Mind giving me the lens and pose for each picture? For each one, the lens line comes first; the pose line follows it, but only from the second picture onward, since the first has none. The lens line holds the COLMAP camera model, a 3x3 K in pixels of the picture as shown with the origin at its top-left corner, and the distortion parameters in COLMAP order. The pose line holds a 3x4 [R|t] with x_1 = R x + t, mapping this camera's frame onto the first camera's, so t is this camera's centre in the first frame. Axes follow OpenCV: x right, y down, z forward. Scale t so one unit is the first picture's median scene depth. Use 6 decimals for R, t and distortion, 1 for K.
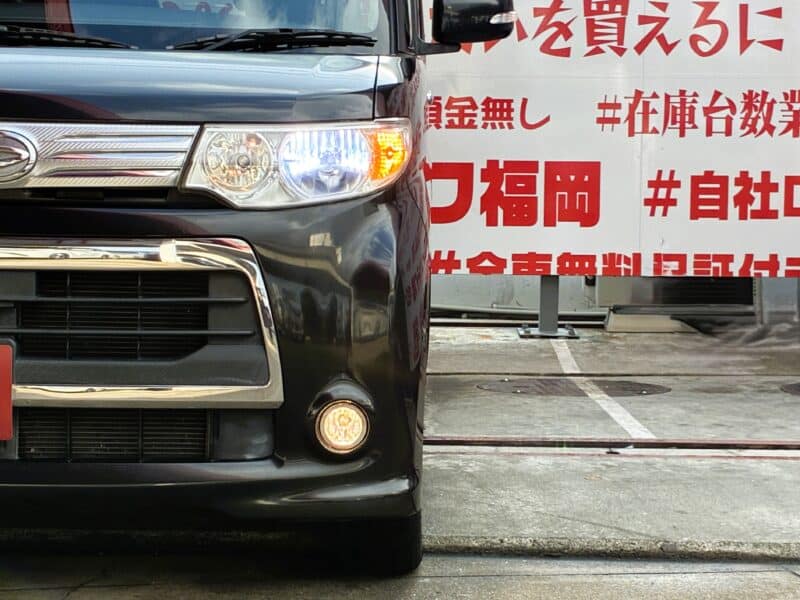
lens RADIAL K [[2071.7, 0, 429.3], [0, 2071.7, 281.8], [0, 0, 1]] dist [0.264429, 0.000000]
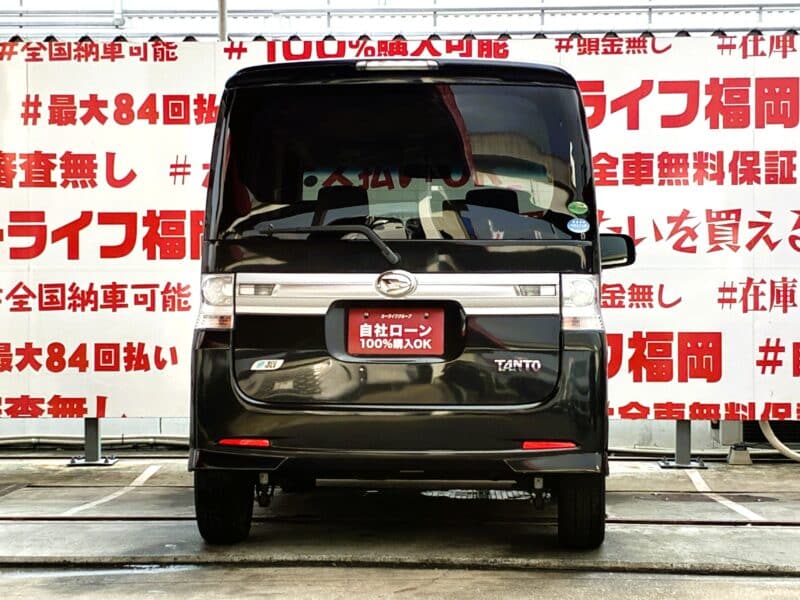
lens RADIAL K [[2148.5, 0, 376.2], [0, 2148.5, 295.4], [0, 0, 1]] dist [0.251632, 0.000000]
pose [[0.997328, -0.011444, -0.072157, -0.035765], [0.006166, 0.997316, -0.072953, 0.016871], [0.072798, 0.072313, 0.994722, -0.369091]]
